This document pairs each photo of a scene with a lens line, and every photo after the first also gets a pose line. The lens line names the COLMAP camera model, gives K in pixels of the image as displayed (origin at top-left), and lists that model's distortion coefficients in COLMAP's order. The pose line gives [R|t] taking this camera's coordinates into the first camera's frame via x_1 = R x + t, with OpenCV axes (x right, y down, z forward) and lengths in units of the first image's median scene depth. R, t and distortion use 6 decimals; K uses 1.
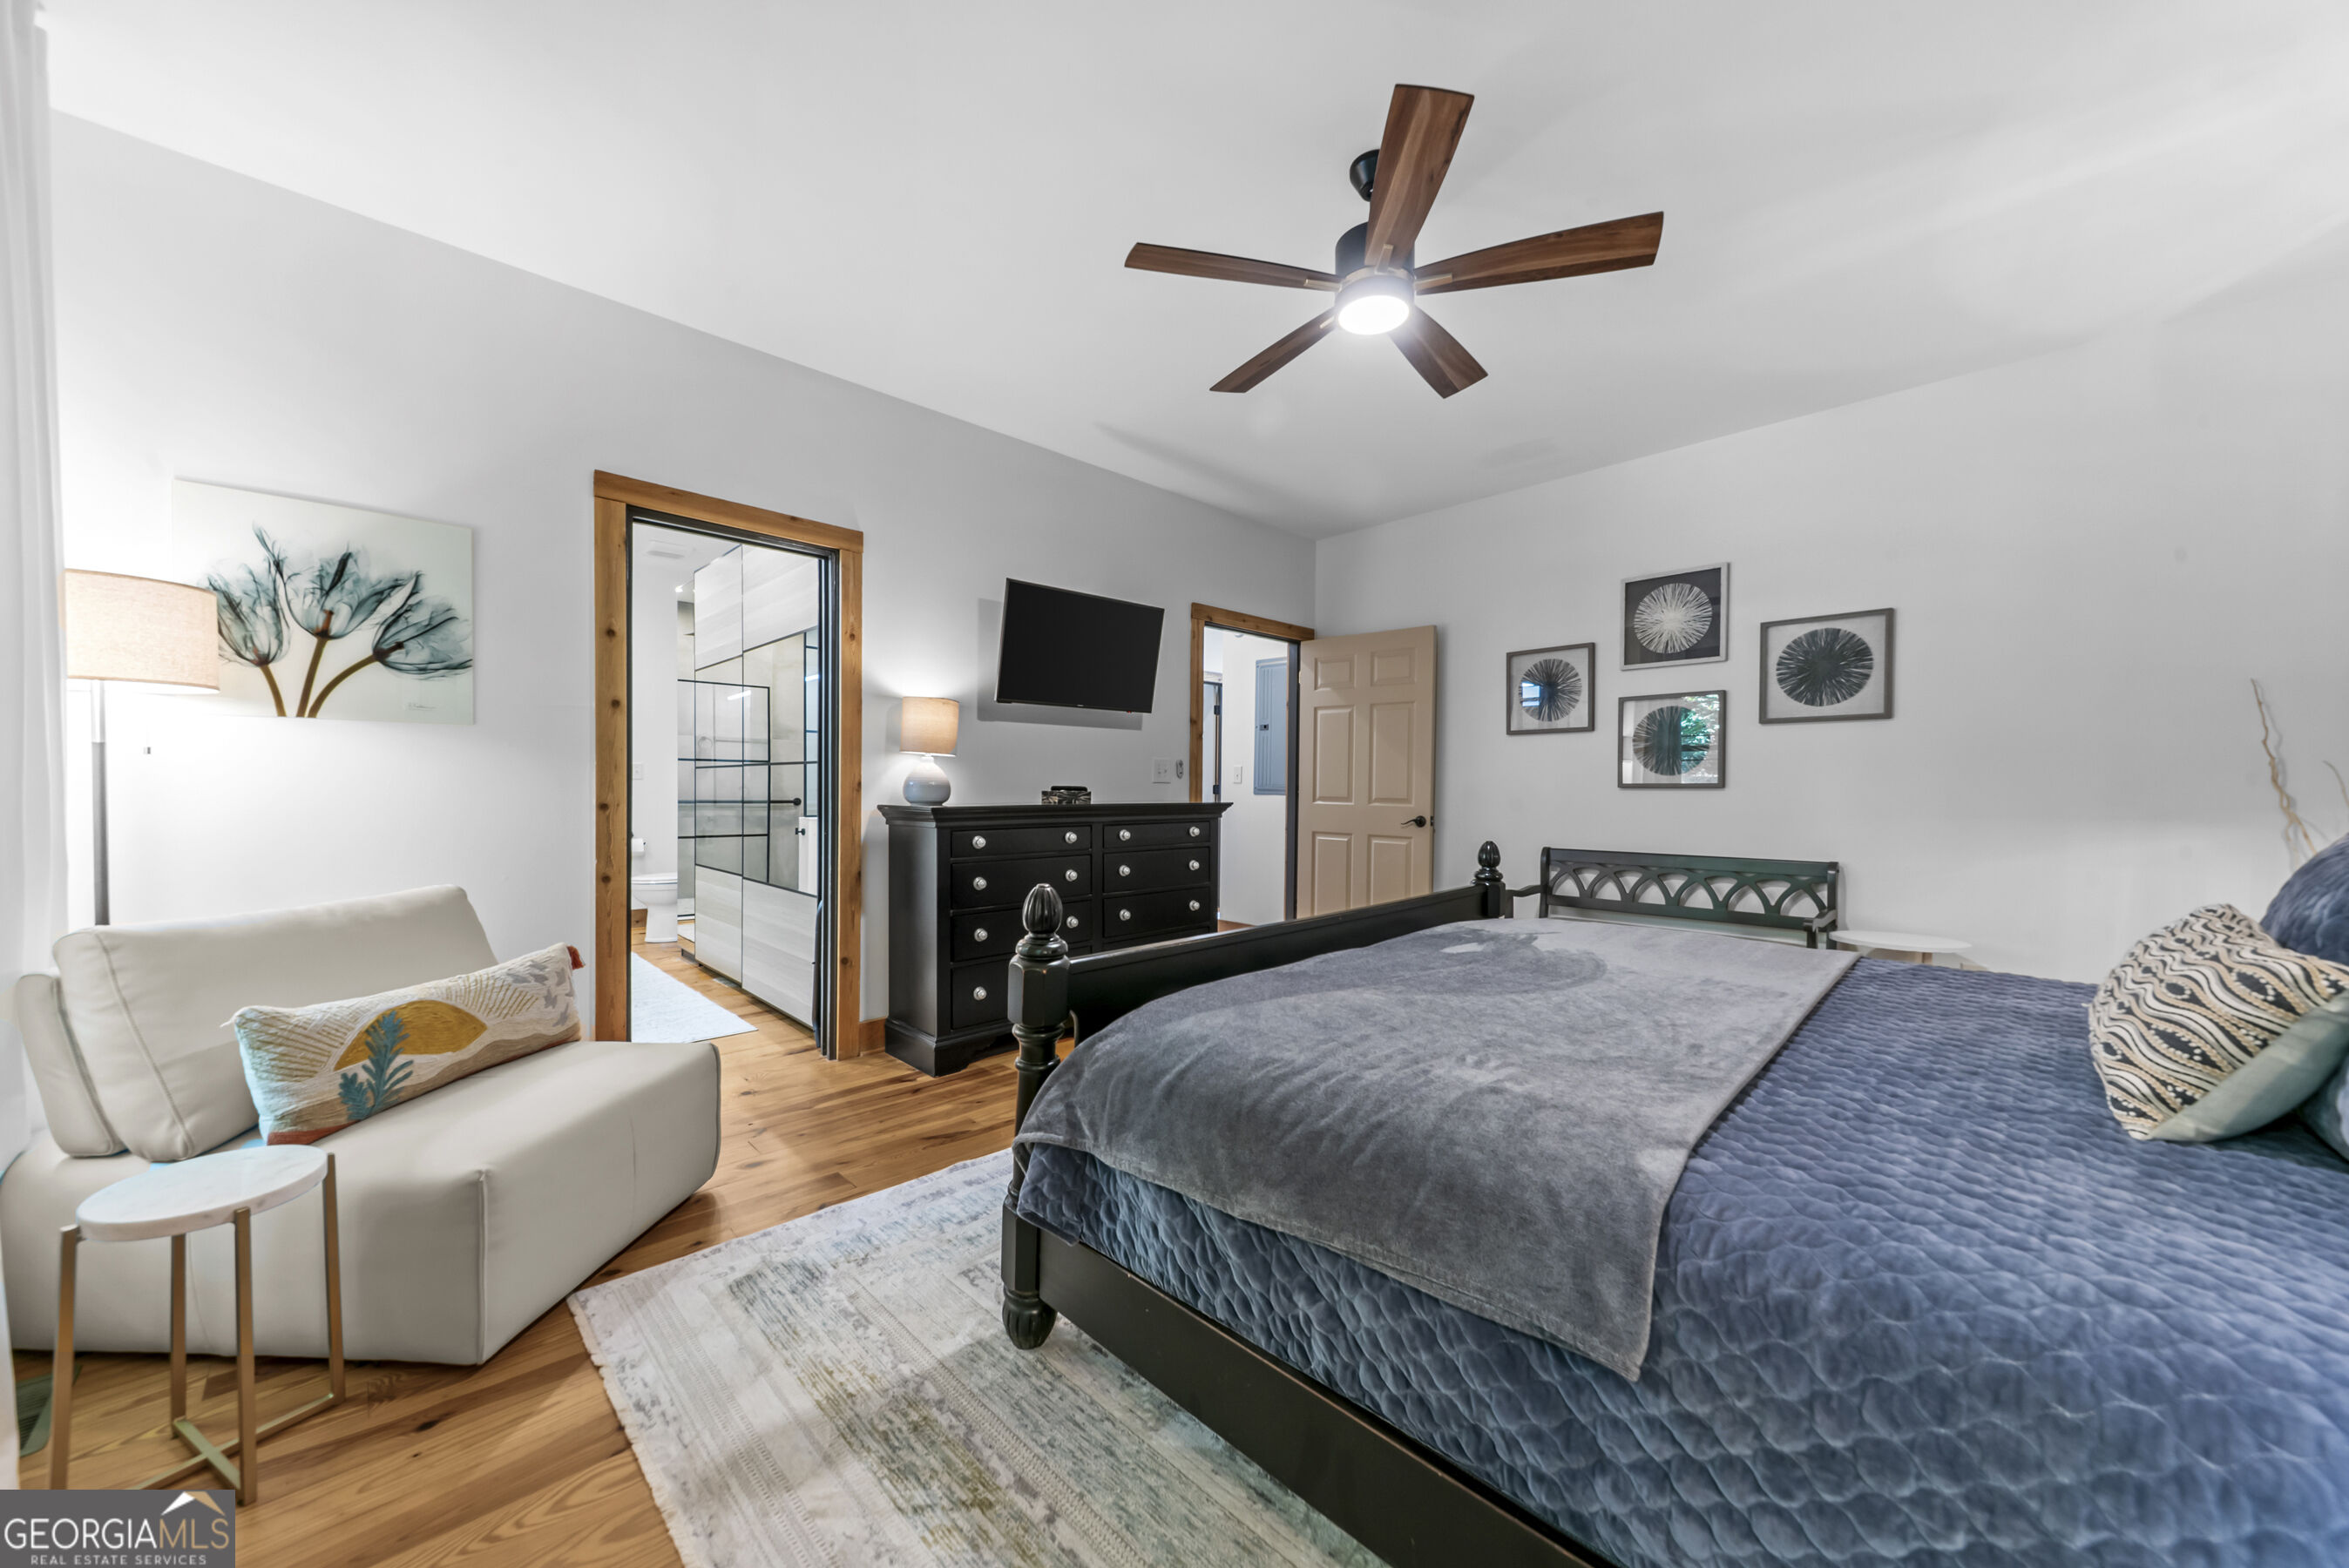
lens RADIAL K [[851.1, 0, 1174.5], [0, 851.1, 784.0], [0, 0, 1]] dist [0.000618, 0.000002]
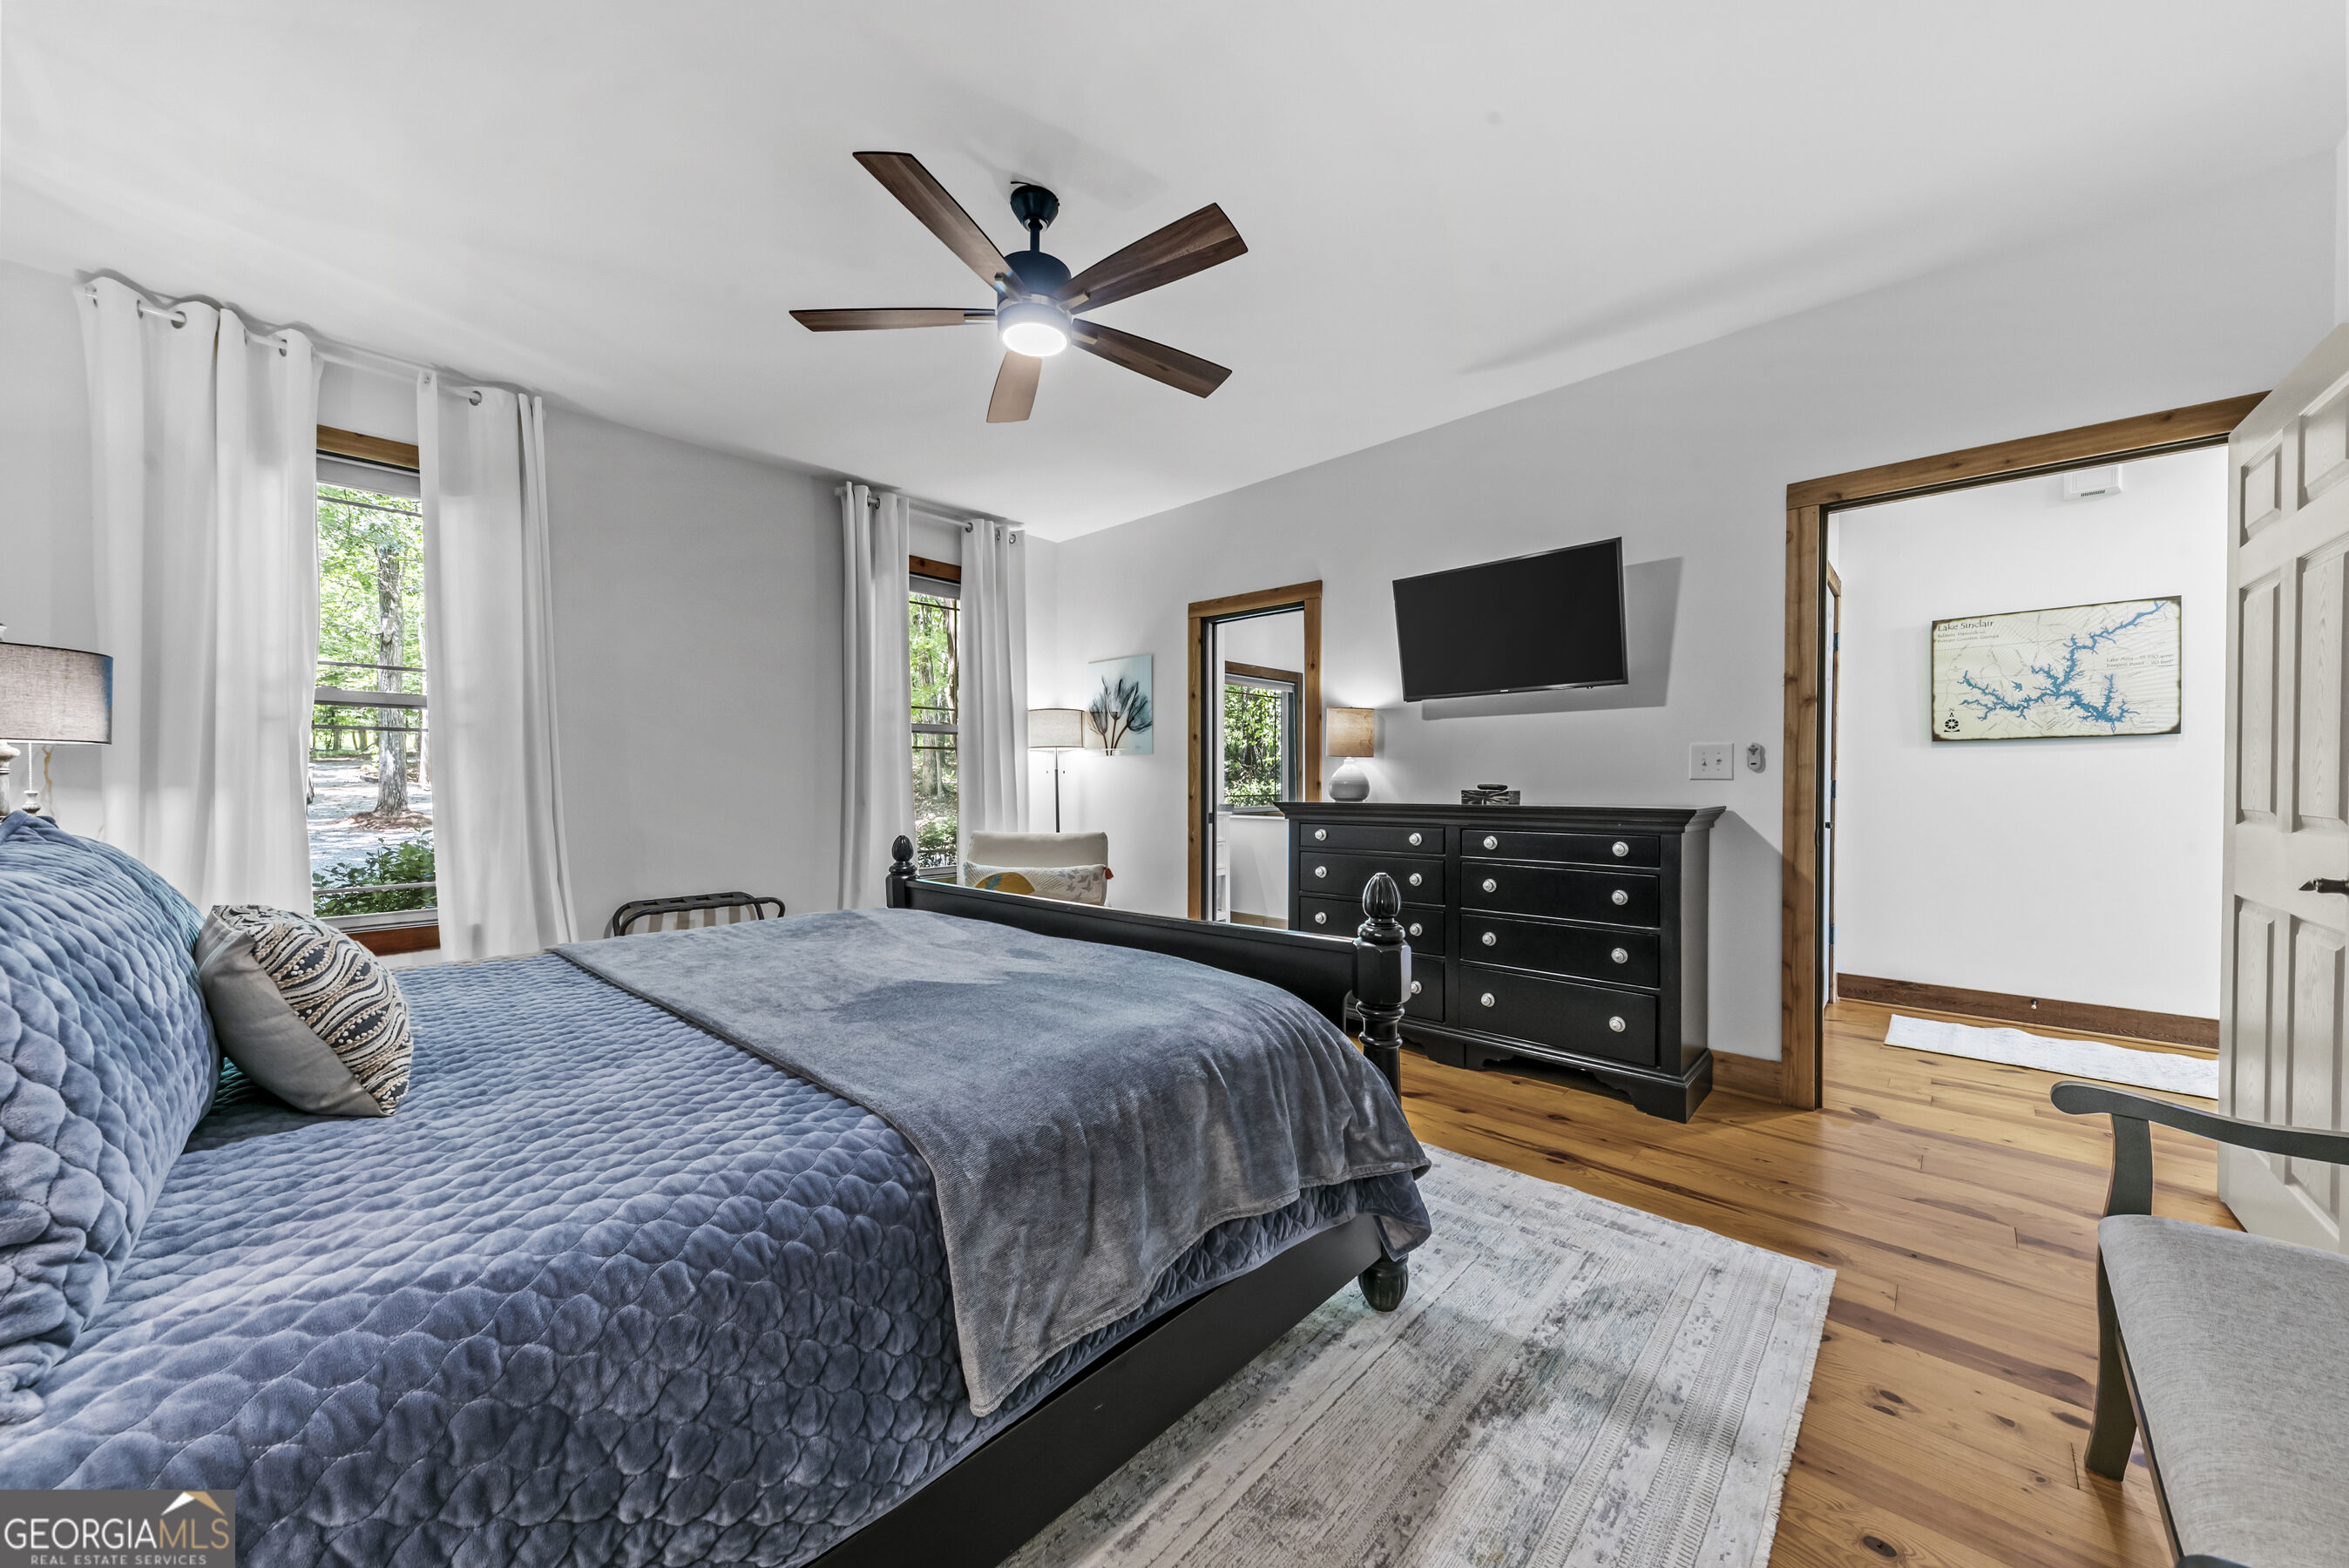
lens RADIAL K [[851.1, 0, 1174.5], [0, 851.1, 784.0], [0, 0, 1]] dist [0.000618, 0.000002]
pose [[0.039065, -0.011917, -0.999166, 1.057115], [-0.006709, 0.999903, -0.012188, 0.020454], [0.999214, 0.007180, 0.038981, 0.917878]]
